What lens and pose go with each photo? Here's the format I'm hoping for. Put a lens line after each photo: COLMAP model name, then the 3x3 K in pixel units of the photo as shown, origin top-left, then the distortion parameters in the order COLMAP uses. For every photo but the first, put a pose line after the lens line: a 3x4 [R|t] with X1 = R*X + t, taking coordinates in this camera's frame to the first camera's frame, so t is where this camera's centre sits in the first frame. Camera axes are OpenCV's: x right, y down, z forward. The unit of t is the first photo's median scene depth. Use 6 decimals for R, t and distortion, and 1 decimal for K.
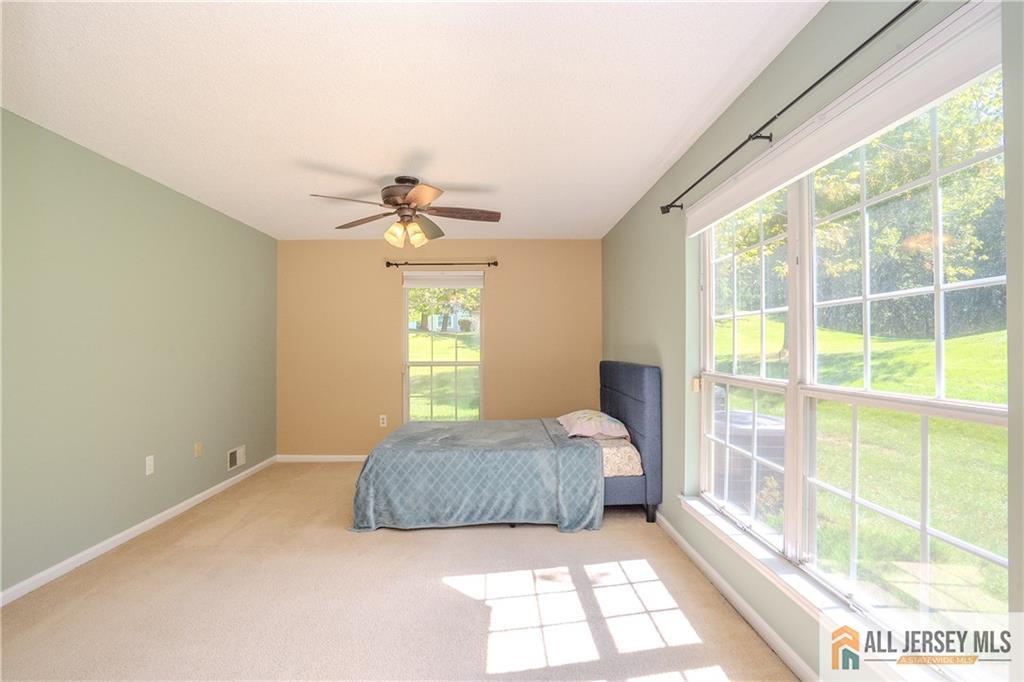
lens RADIAL K [[469.1, 0, 512.0], [0, 469.1, 341.0], [0, 0, 1]] dist [-0.070340, 0.030756]
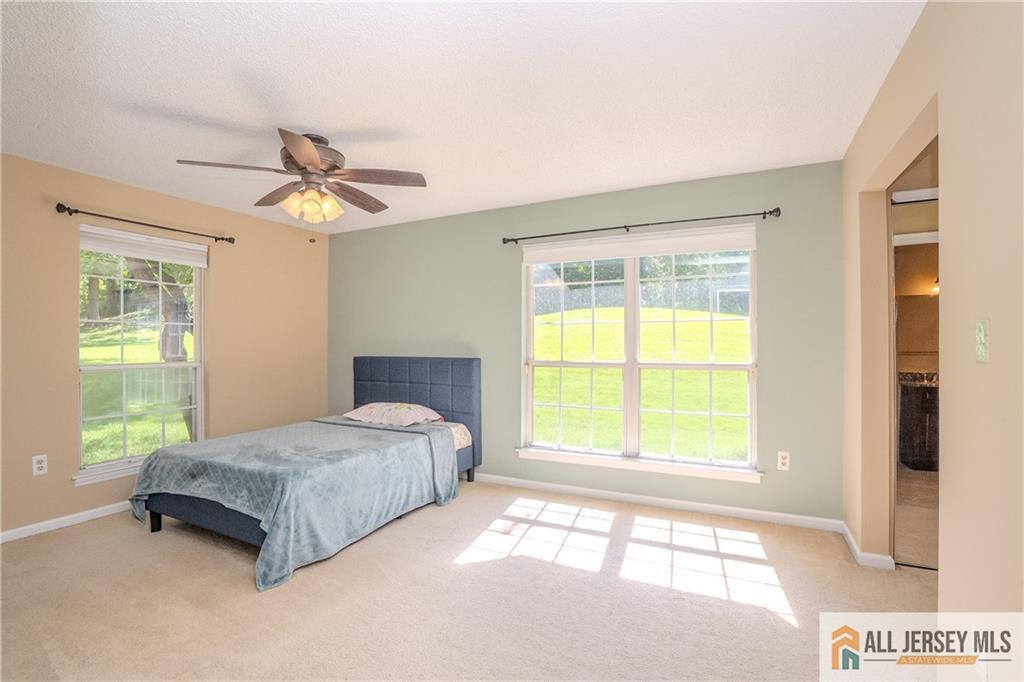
lens RADIAL K [[469.1, 0, 512.0], [0, 469.1, 341.0], [0, 0, 1]] dist [-0.070340, 0.030756]
pose [[0.485255, 0.006271, 0.874350, -0.792283], [-0.010993, 0.999939, -0.001071, 0.008320], [-0.874304, -0.009092, 0.485294, 0.299213]]
